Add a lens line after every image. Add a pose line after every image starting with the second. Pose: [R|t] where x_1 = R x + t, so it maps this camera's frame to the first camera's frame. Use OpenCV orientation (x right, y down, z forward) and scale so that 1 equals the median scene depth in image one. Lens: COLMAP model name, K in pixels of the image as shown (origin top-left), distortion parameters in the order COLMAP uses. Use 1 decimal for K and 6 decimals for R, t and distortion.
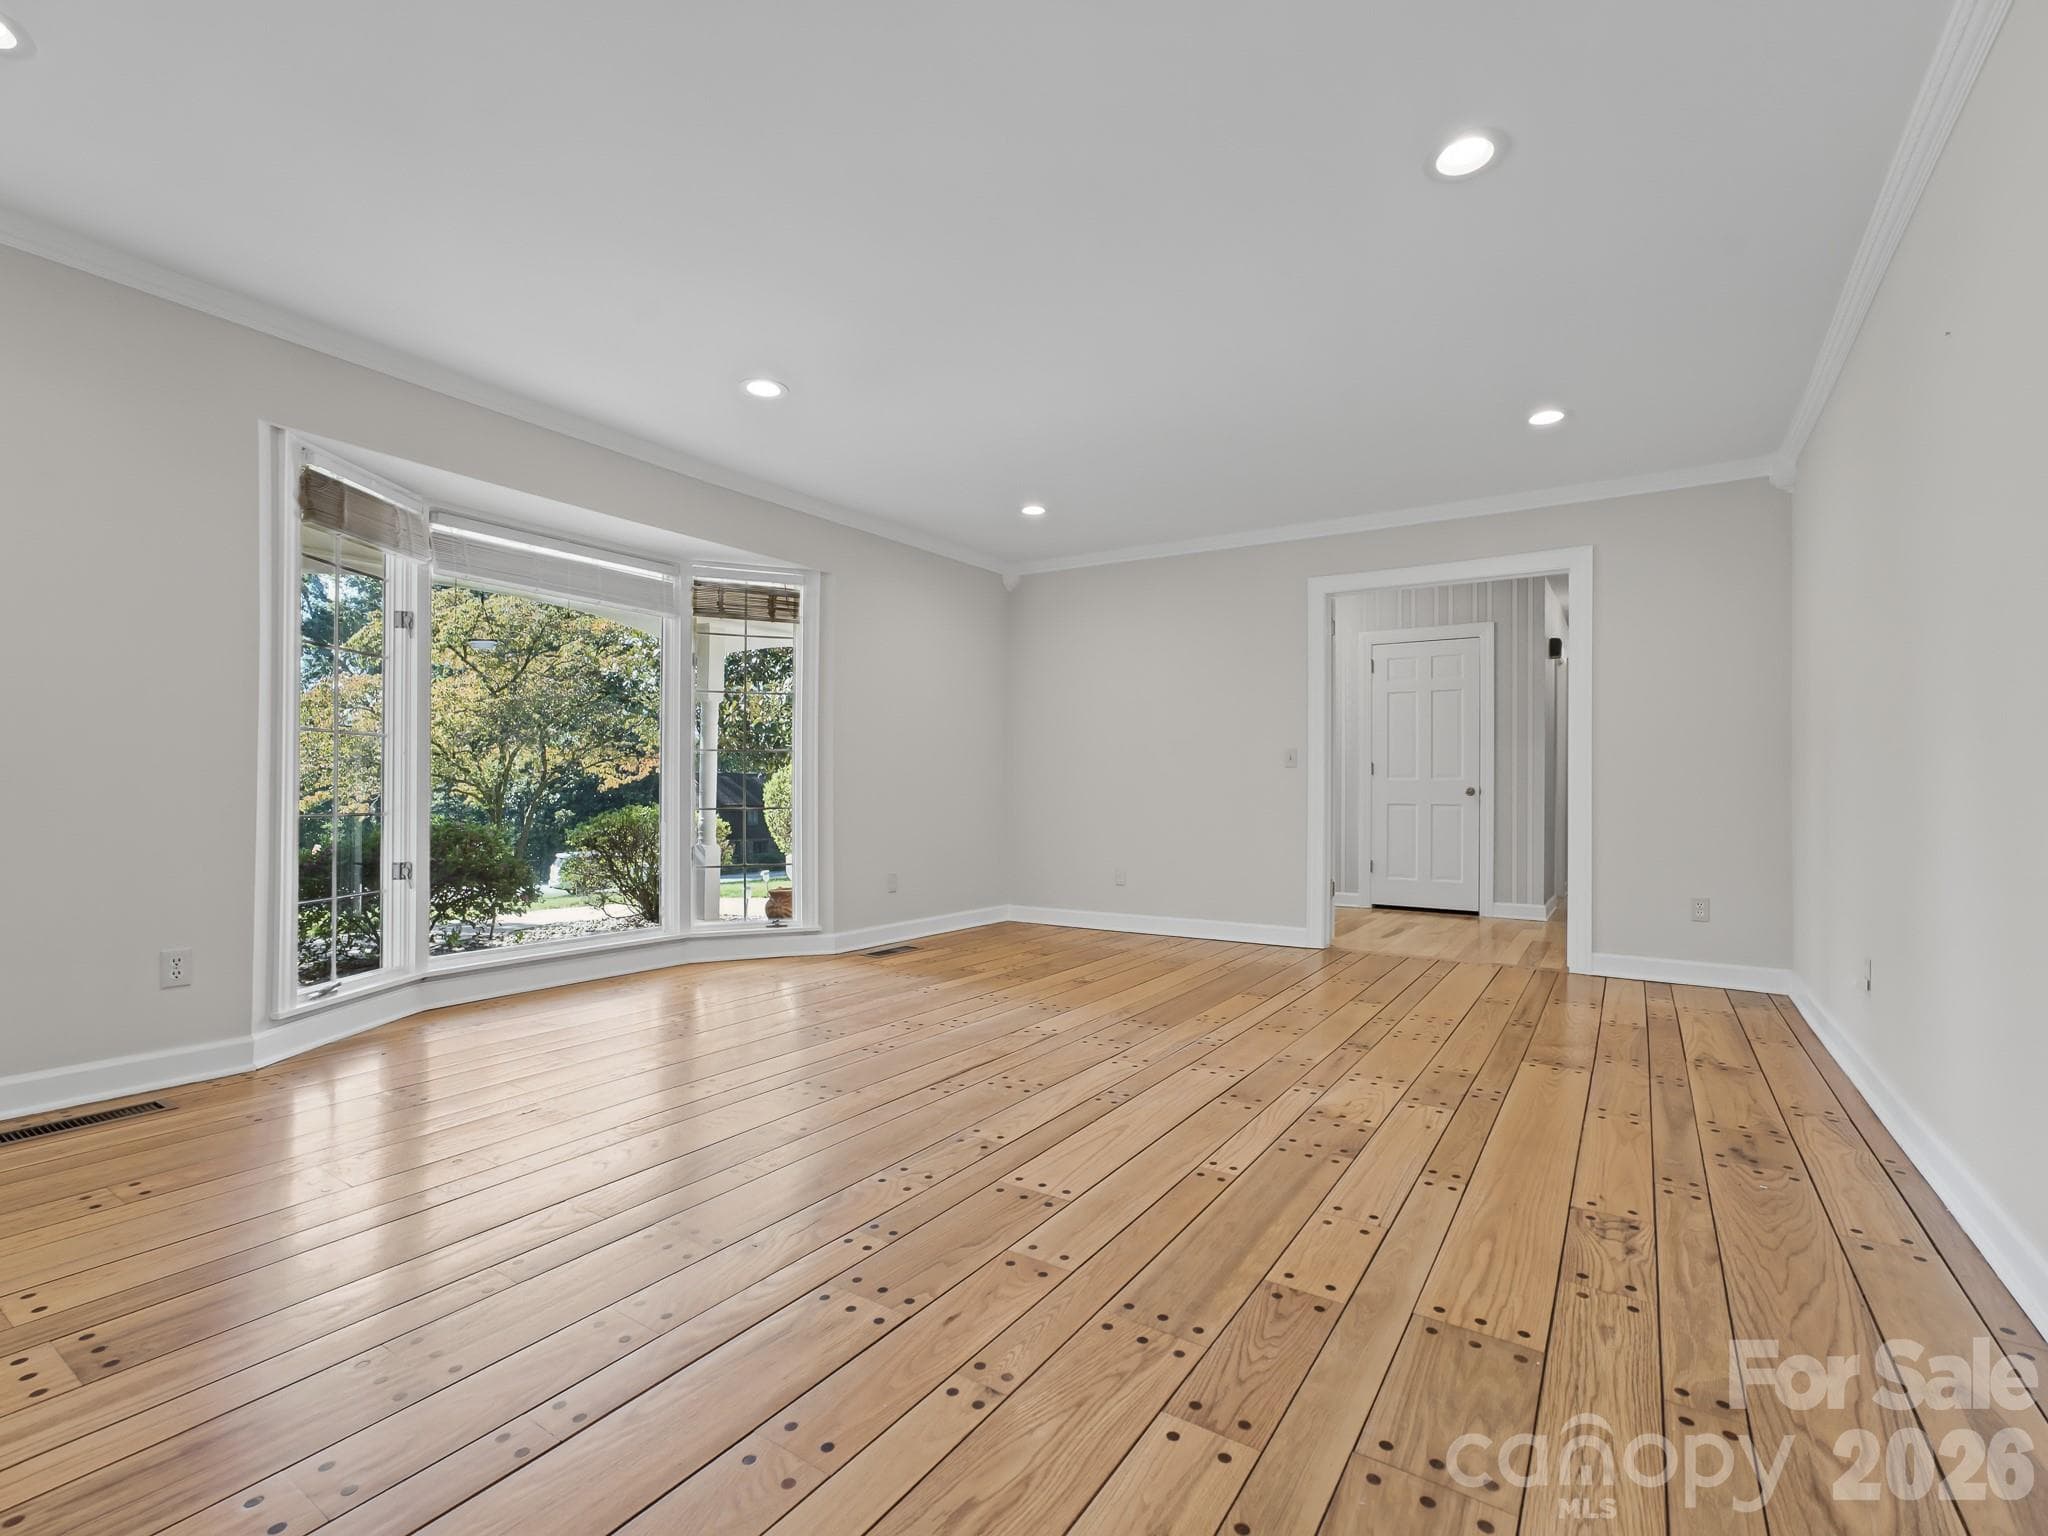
lens RADIAL K [[963.5, 0, 1057.4], [0, 963.5, 810.7], [0, 0, 1]] dist [-0.042698, 0.032771]
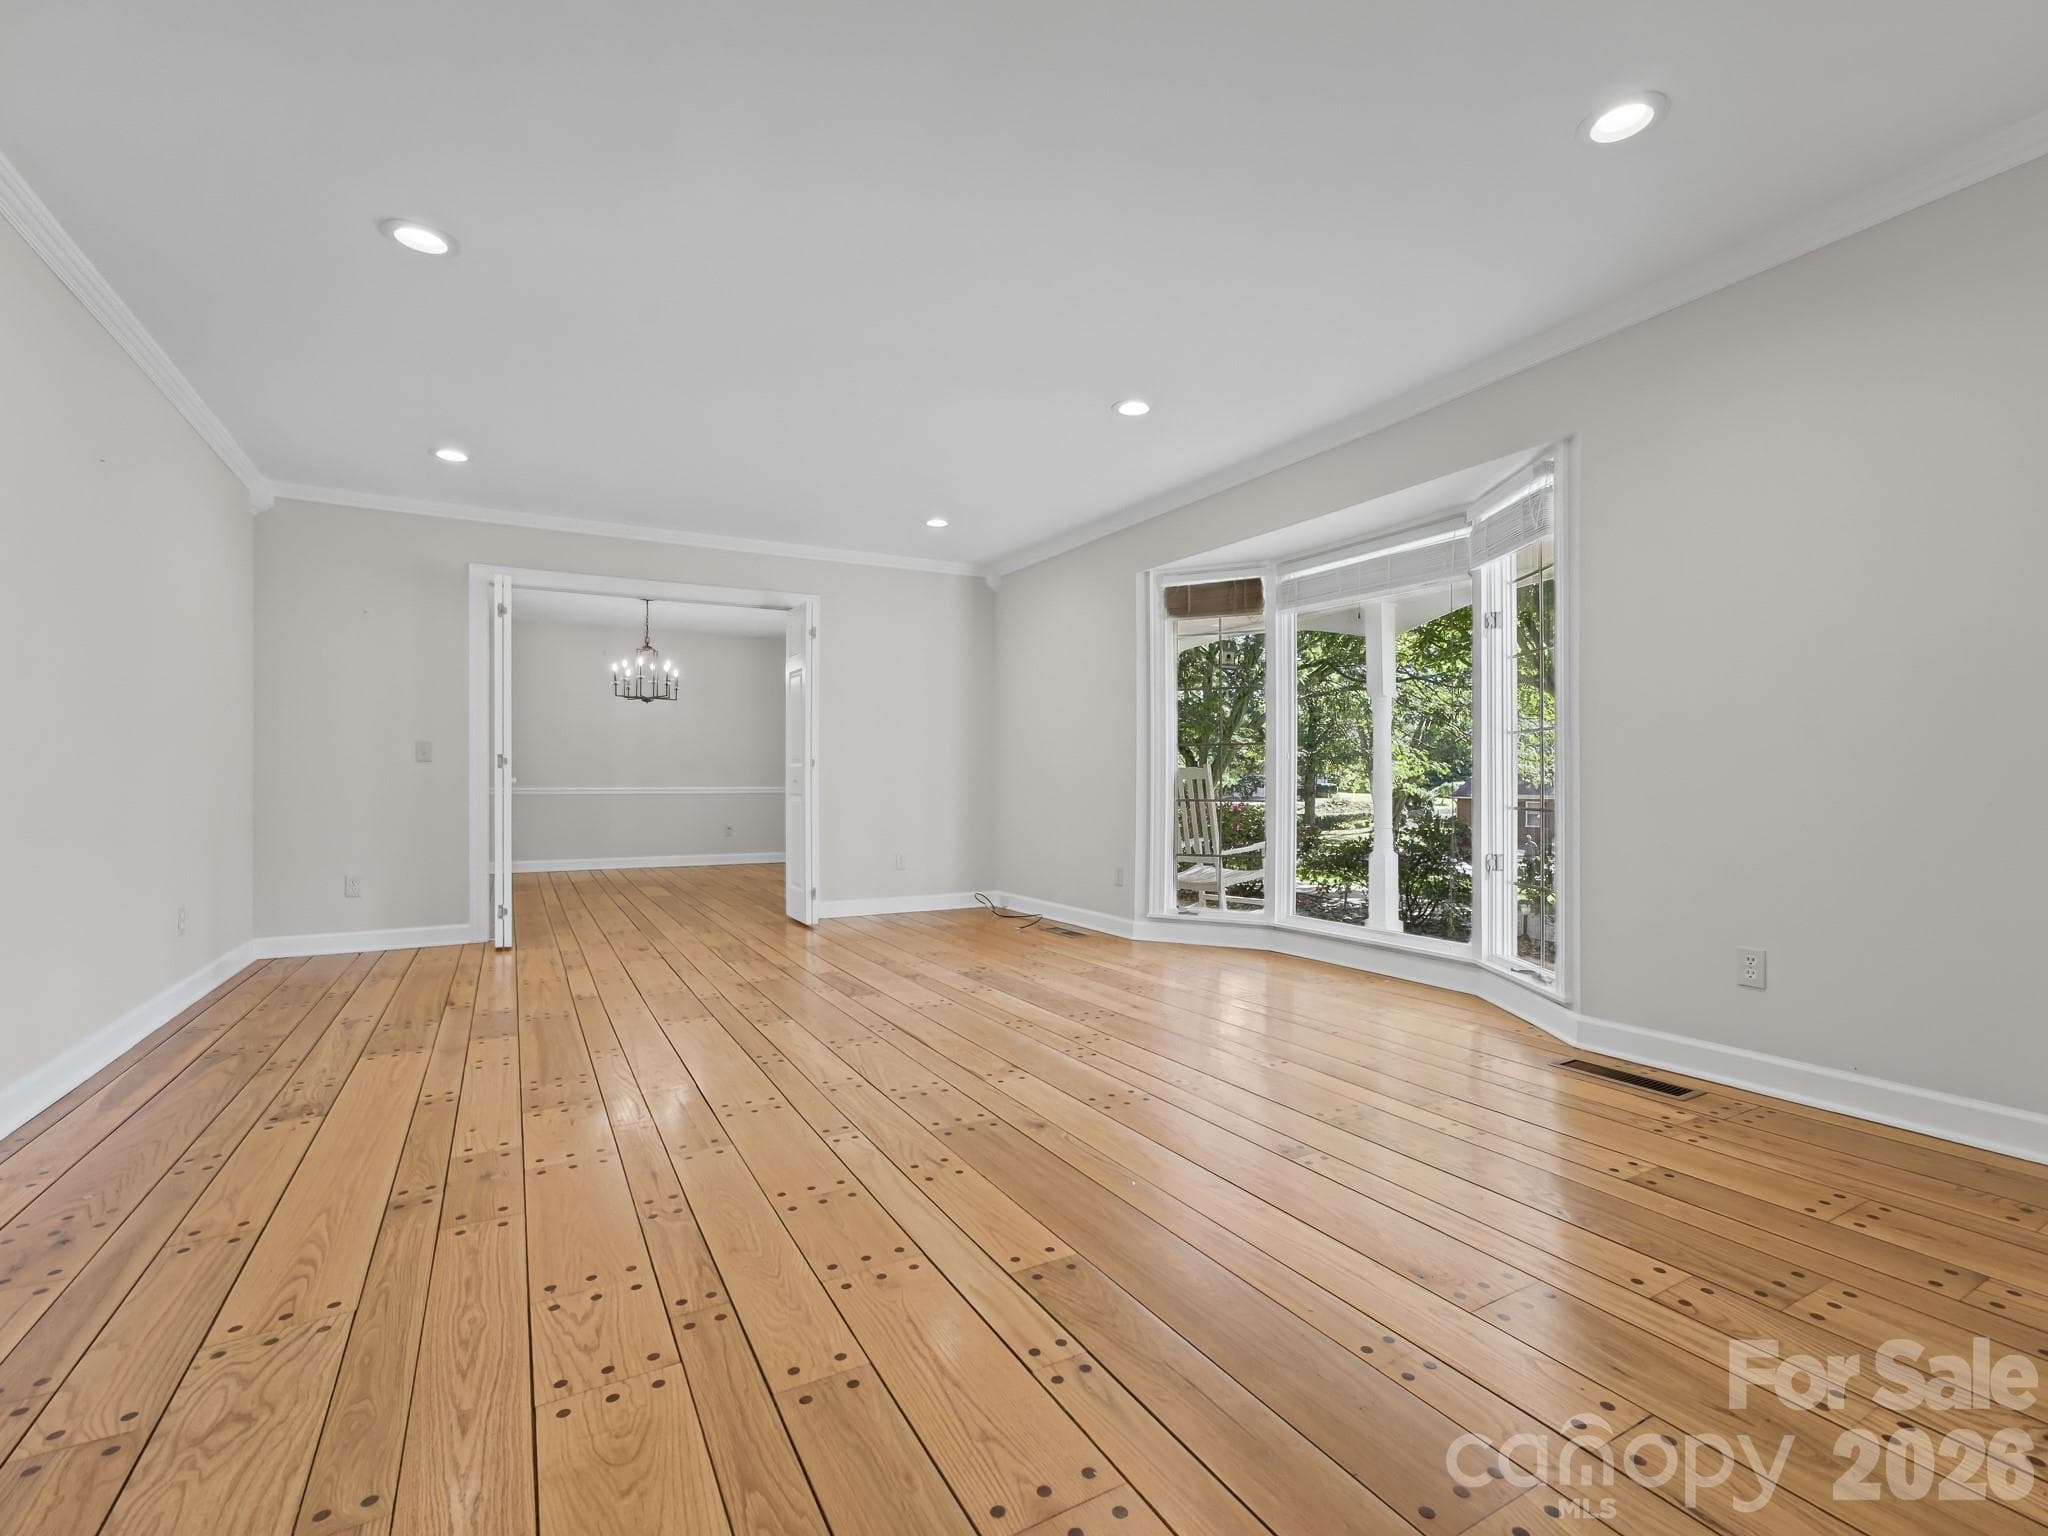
lens RADIAL K [[984.0, 0, 1024.0], [0, 984.0, 768.0], [0, 0, 1]] dist [-0.029733, 0.001039]
pose [[-0.516093, -0.021533, -0.856262, 0.833004], [-0.024185, 0.999652, -0.010561, -0.025563], [0.856191, 0.015258, -0.516434, 1.742039]]
